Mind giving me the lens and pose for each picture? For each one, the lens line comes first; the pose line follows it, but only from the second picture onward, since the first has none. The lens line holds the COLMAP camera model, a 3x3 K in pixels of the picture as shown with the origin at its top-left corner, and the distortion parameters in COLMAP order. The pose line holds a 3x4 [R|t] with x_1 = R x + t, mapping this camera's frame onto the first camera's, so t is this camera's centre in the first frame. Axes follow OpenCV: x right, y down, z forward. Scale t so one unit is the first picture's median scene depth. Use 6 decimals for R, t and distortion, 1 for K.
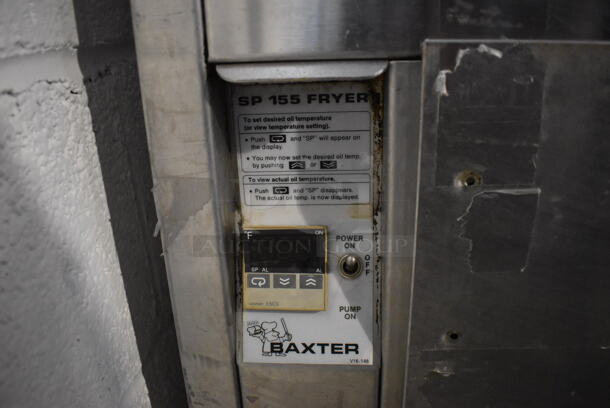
lens RADIAL K [[473.1, 0, 305.5], [0, 473.1, 206.3], [0, 0, 1]] dist [-0.095061, 0.015445]
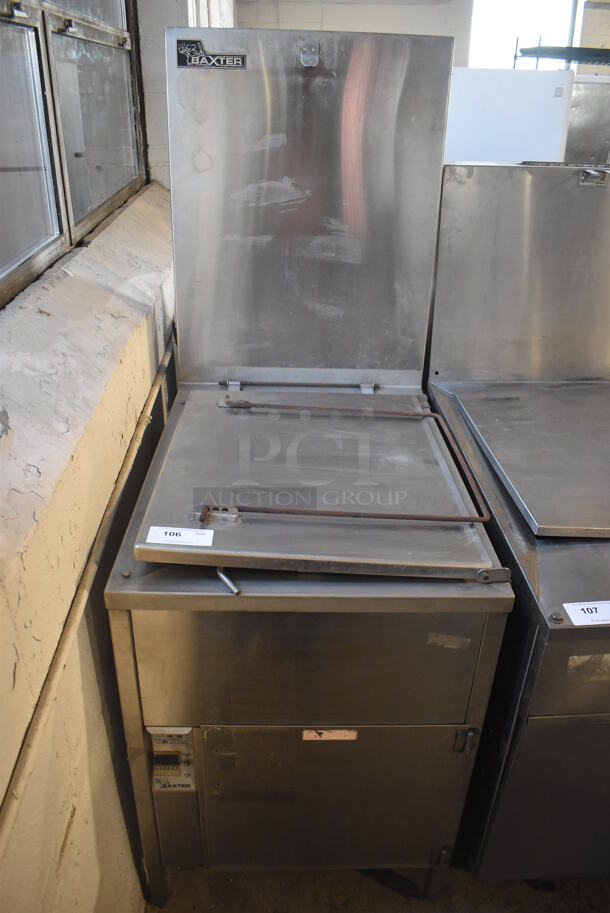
lens RADIAL K [[708.1, 0, 304.2], [0, 708.1, 456.7], [0, 0, 1]] dist [-0.095061, 0.015445]
pose [[0.993440, 0.004142, 0.114279, 0.350044], [-0.017809, 0.992755, 0.118831, -2.605026], [-0.112959, -0.120087, 0.986316, -3.619801]]
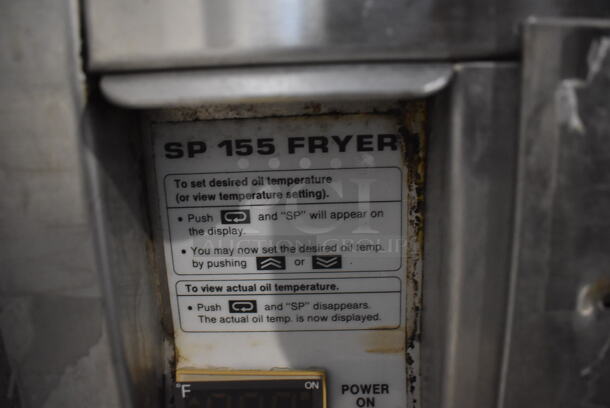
lens RADIAL K [[473.1, 0, 305.1], [0, 473.1, 207.1], [0, 0, 1]] dist [-0.095061, 0.015445]
pose [[0.999301, -0.009208, 0.036229, 0.003244], [0.013453, 0.992837, -0.118720, -0.086914], [-0.034877, 0.119124, 0.992267, 0.441365]]
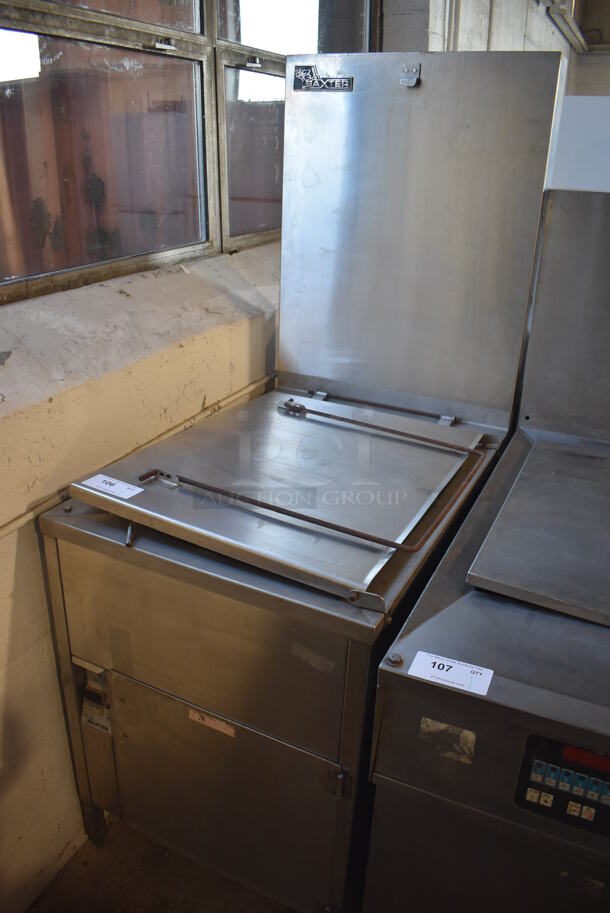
lens RADIAL K [[708.1, 0, 300.6], [0, 708.1, 455.8], [0, 0, 1]] dist [-0.095061, 0.015445]
pose [[0.922423, 0.204876, -0.327356, 2.761544], [-0.186684, 0.978611, 0.086425, -2.447016], [0.338061, -0.018608, 0.940940, -3.379107]]
